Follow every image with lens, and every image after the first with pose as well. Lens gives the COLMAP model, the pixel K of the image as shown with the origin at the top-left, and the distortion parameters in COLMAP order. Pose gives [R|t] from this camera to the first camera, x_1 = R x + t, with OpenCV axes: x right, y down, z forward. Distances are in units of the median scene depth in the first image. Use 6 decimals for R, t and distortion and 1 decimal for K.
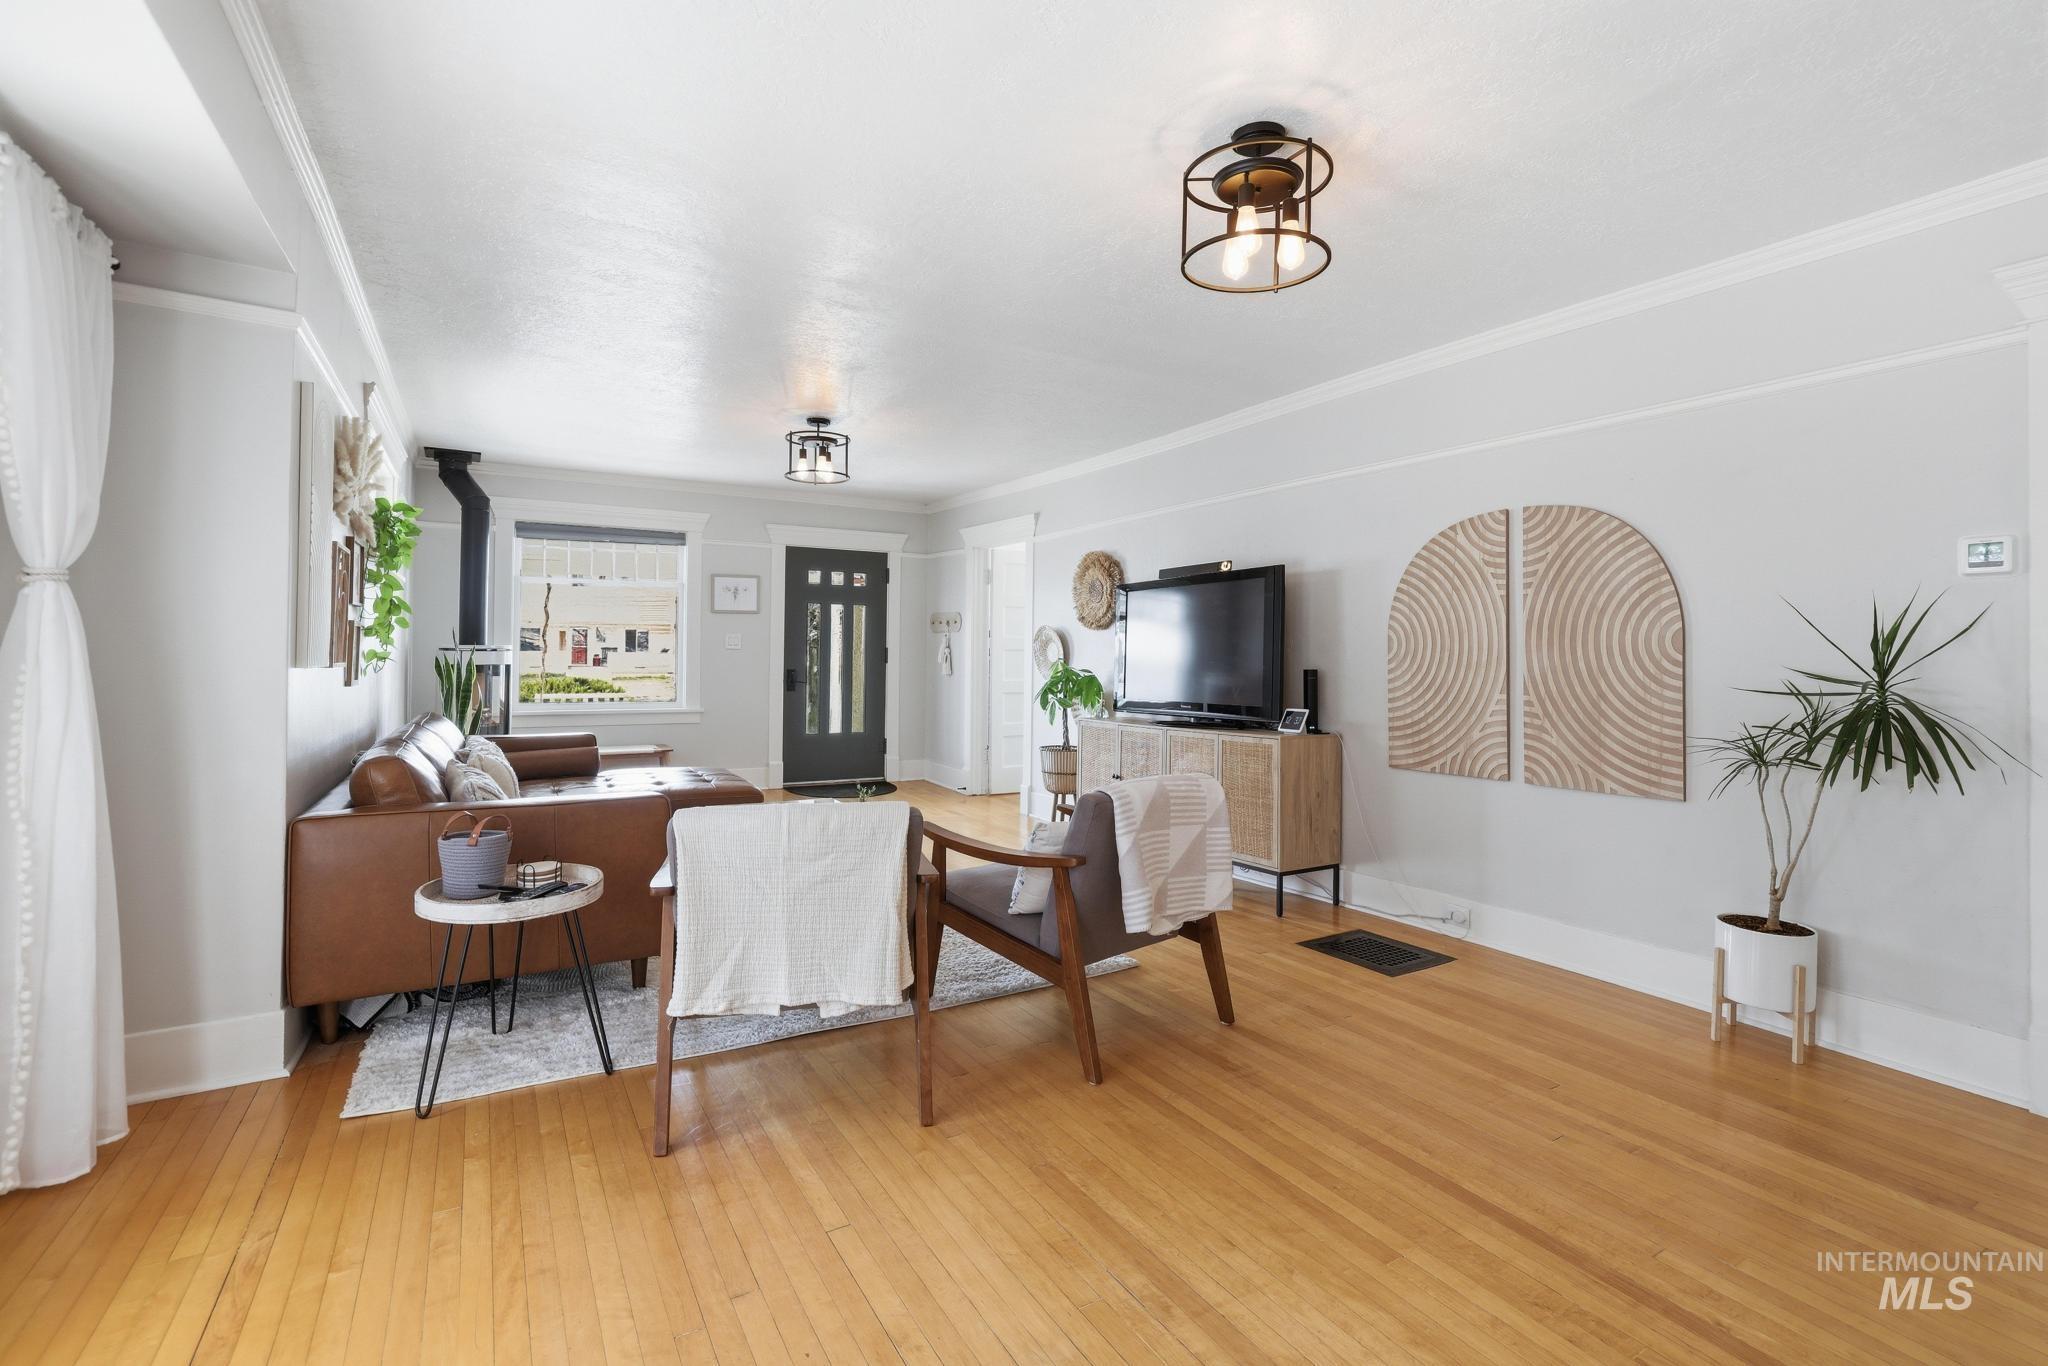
lens RADIAL K [[900.3, 0, 1012.5], [0, 900.3, 678.6], [0, 0, 1]] dist [-0.053054, 0.021716]
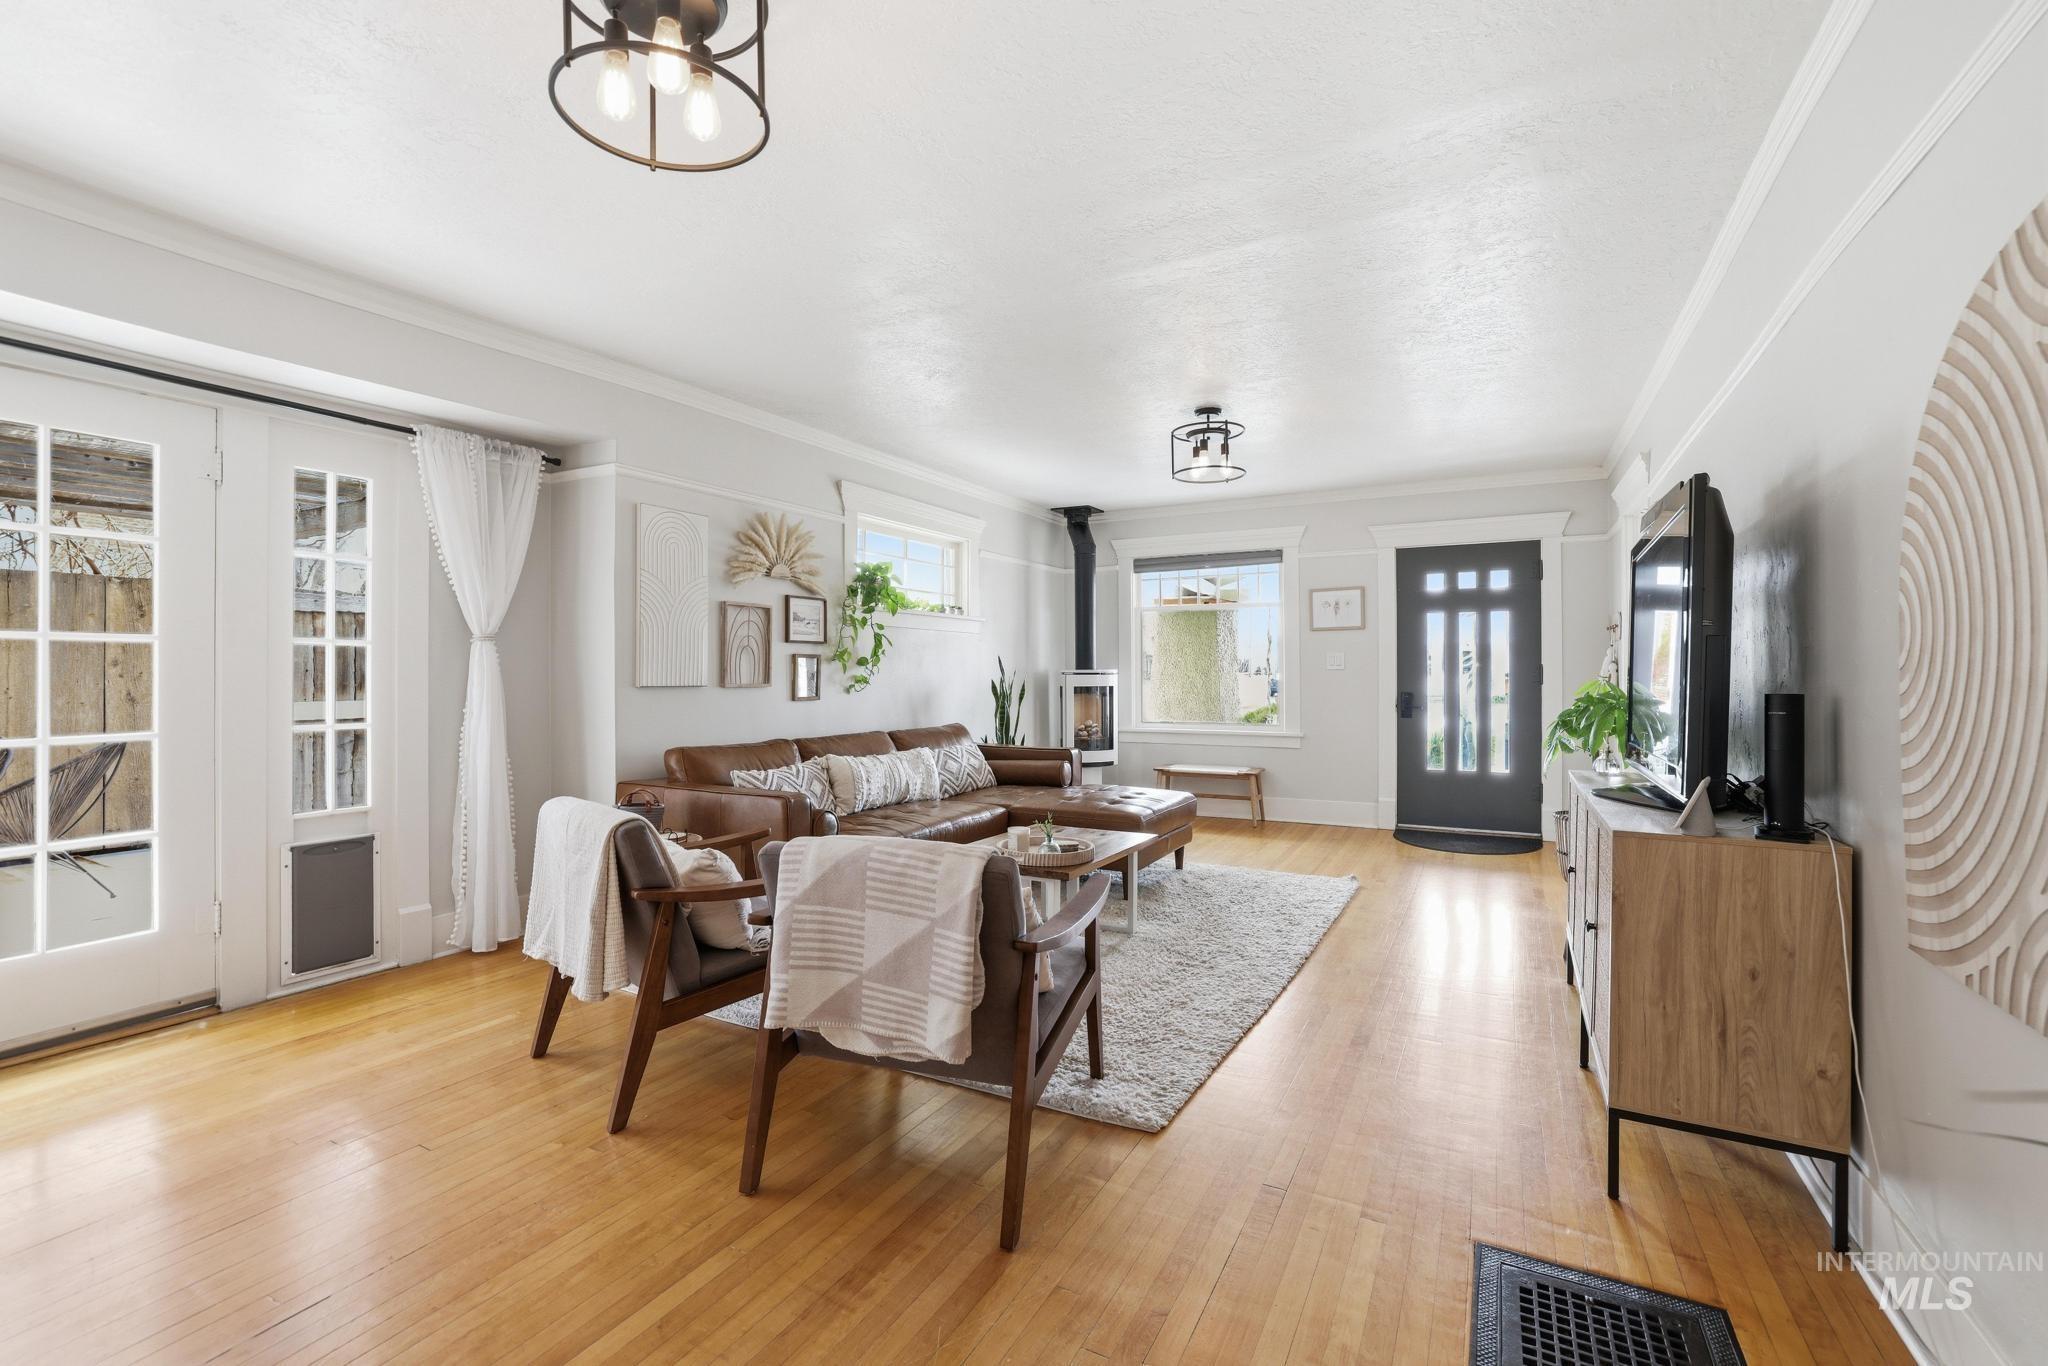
lens RADIAL K [[900.3, 0, 1012.5], [0, 900.3, 678.6], [0, 0, 1]] dist [-0.053054, 0.021716]
pose [[0.513060, -0.006171, -0.858330, 0.336757], [-0.015875, 0.999735, -0.016677, -0.003993], [0.858206, 0.022182, 0.512826, 0.285869]]
